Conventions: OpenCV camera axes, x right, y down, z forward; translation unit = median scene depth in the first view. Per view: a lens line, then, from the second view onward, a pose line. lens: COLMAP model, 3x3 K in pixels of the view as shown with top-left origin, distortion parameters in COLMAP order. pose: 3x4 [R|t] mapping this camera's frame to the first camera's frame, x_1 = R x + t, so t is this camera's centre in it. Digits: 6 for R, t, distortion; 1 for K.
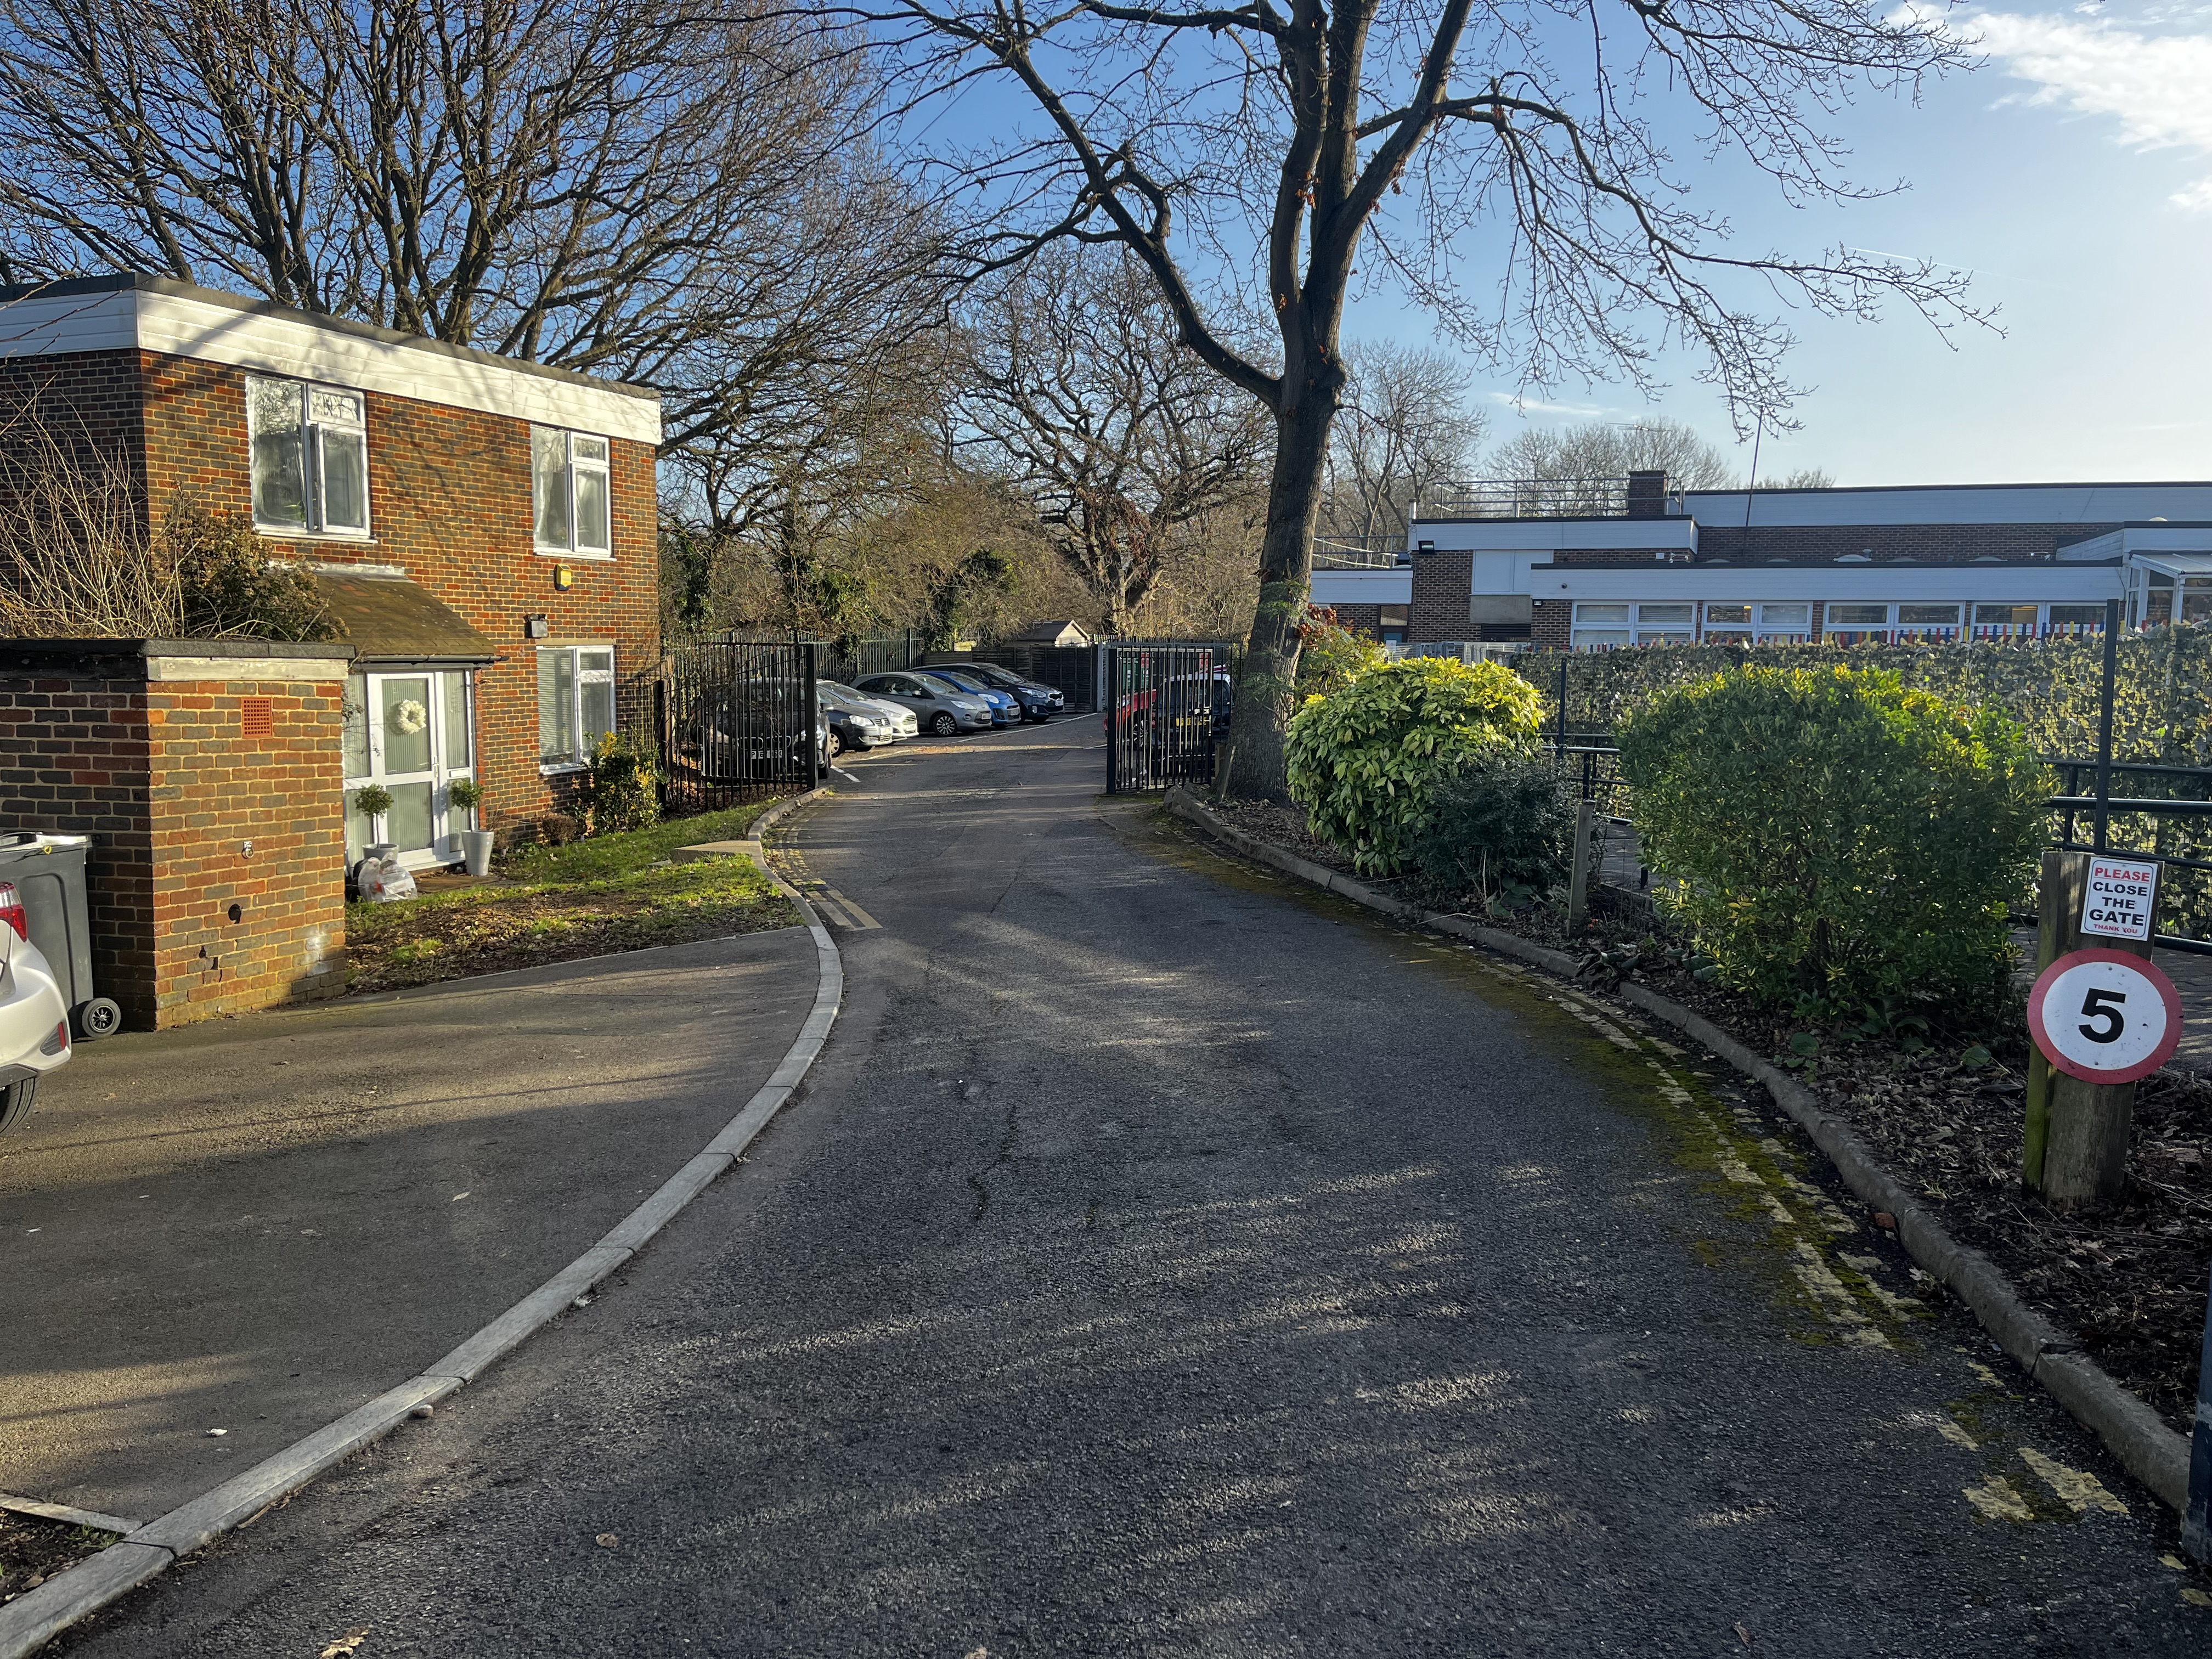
lens RADIAL K [[1645.4, 0, 1106.0], [0, 1645.4, 829.5], [0, 0, 1]] dist [0.096357, -0.087442]
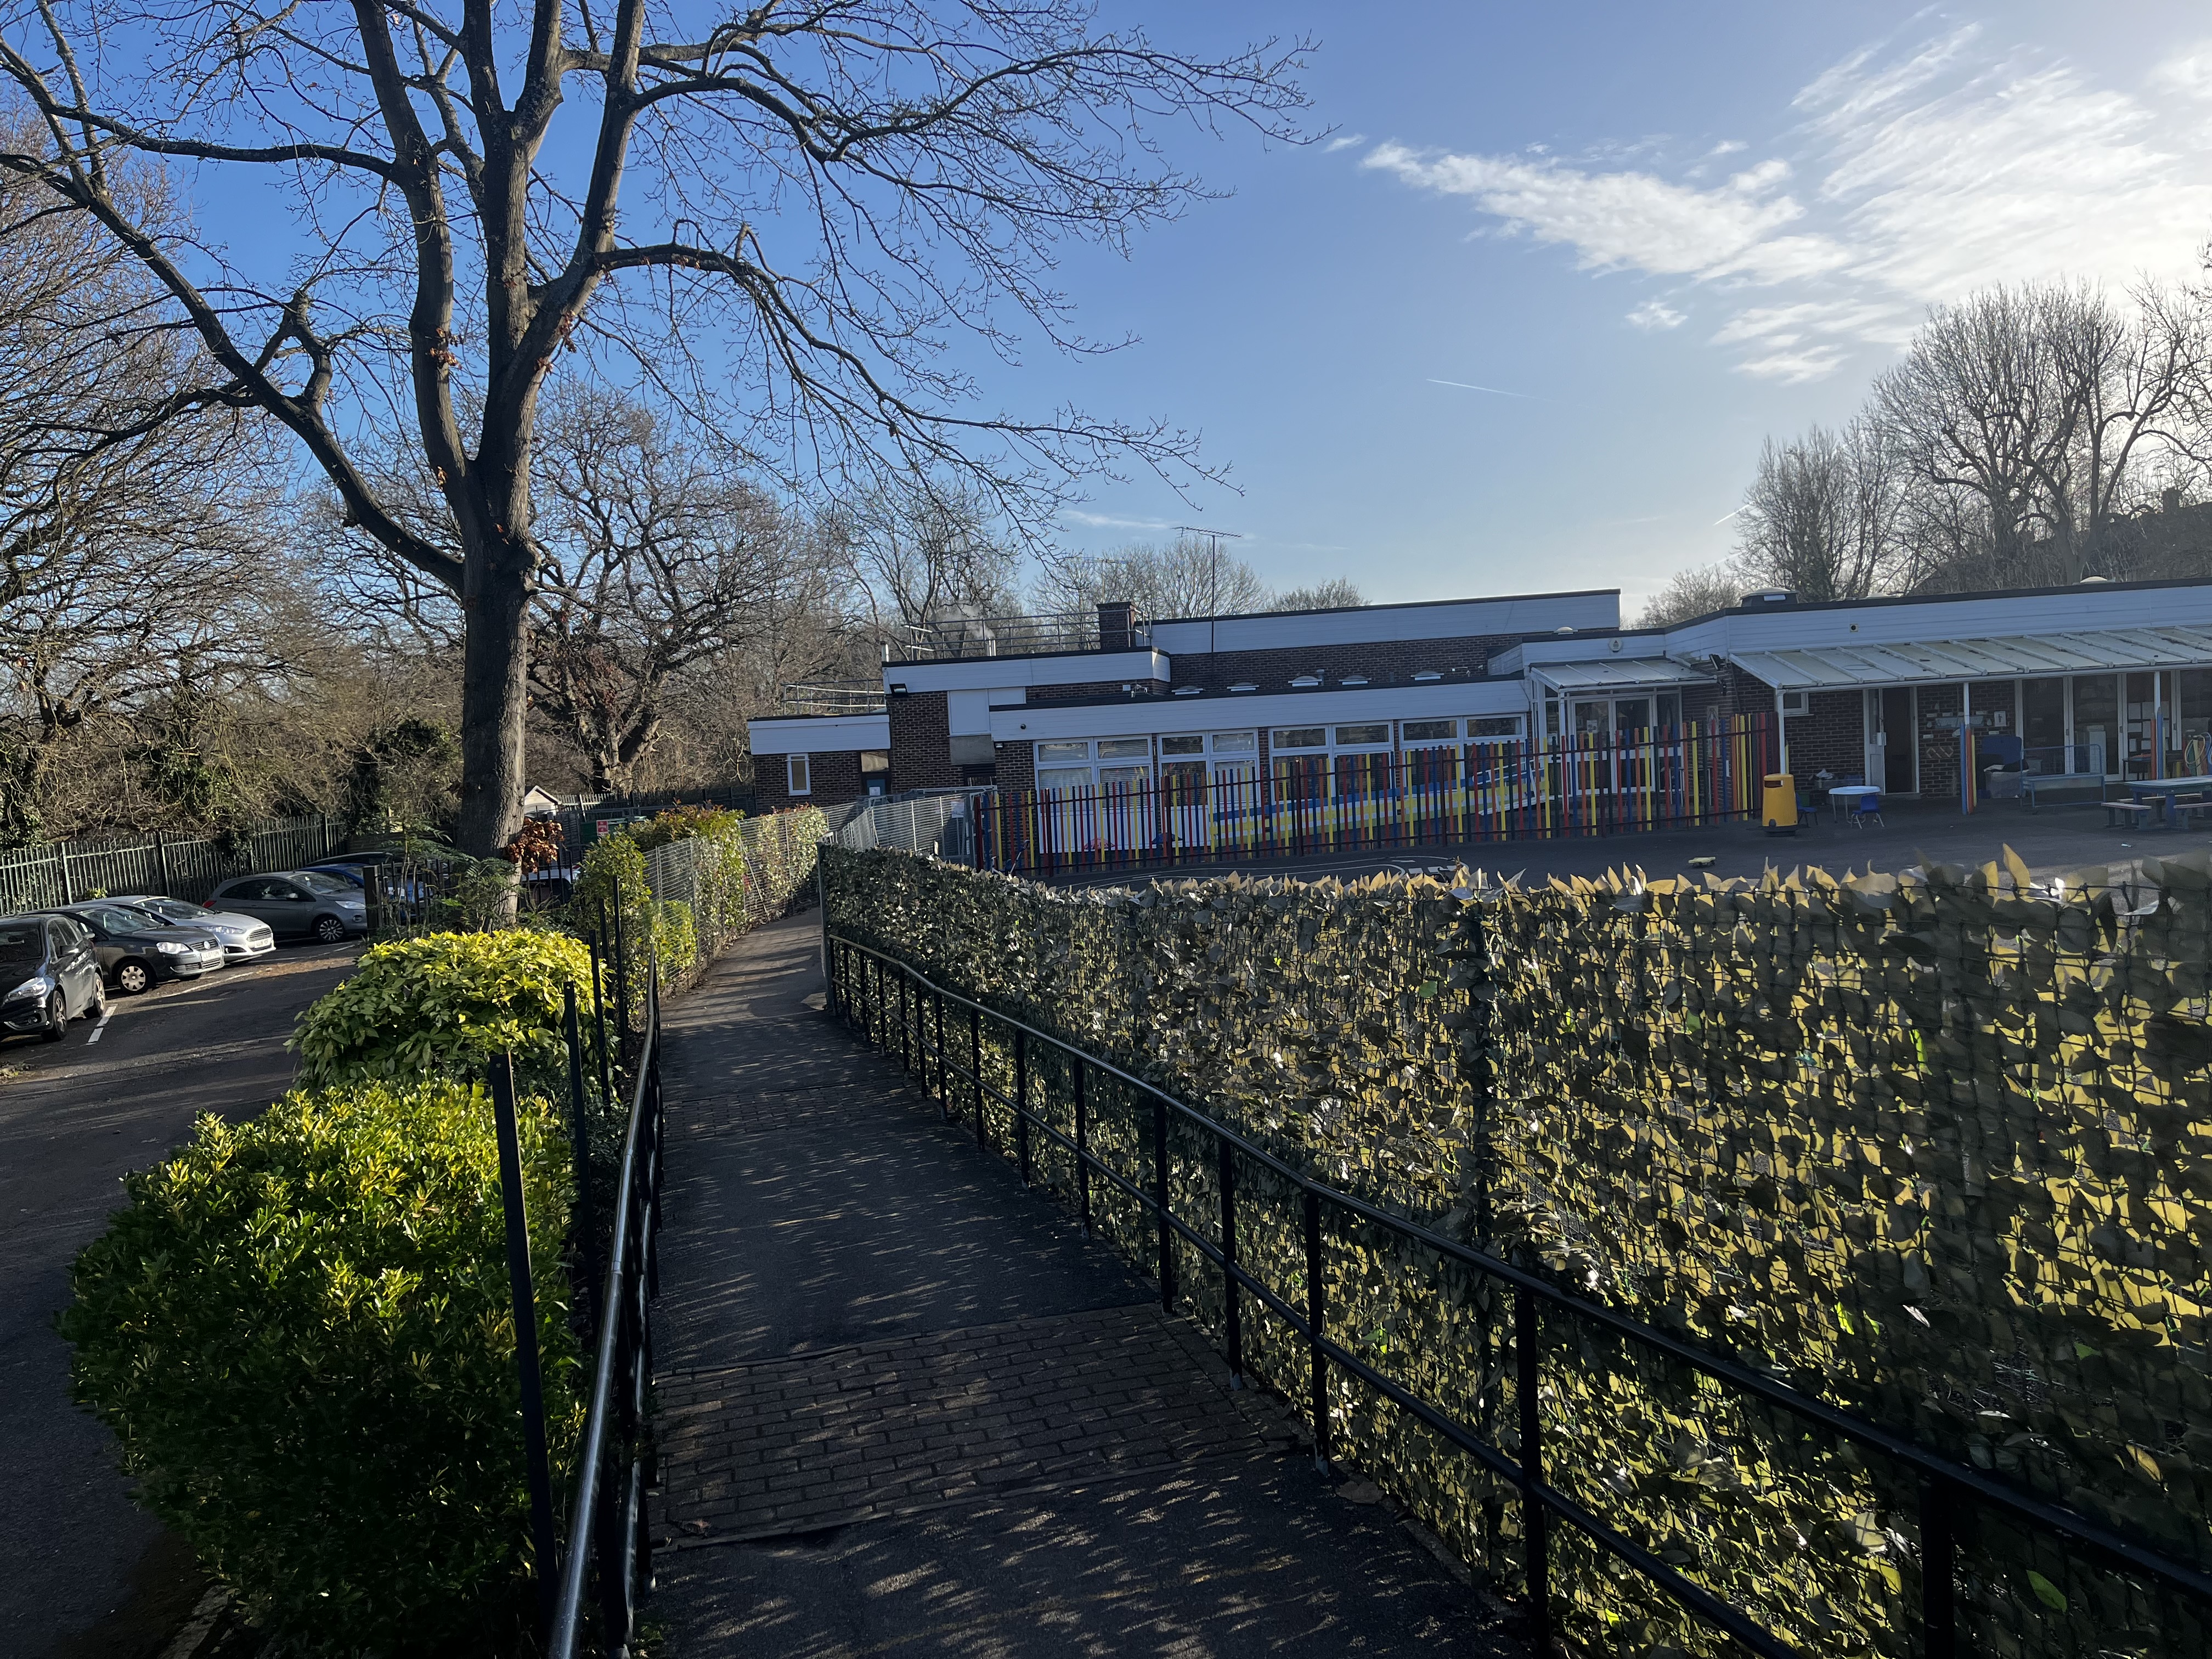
lens RADIAL K [[1632.5, 0, 1077.4], [0, 1632.5, 834.8], [0, 0, 1]] dist [0.136613, -0.151252]
pose [[0.978155, -0.079442, 0.192097, 0.115069], [0.091414, 0.994333, -0.054270, -0.027394], [-0.186697, 0.070645, 0.979874, 0.054200]]
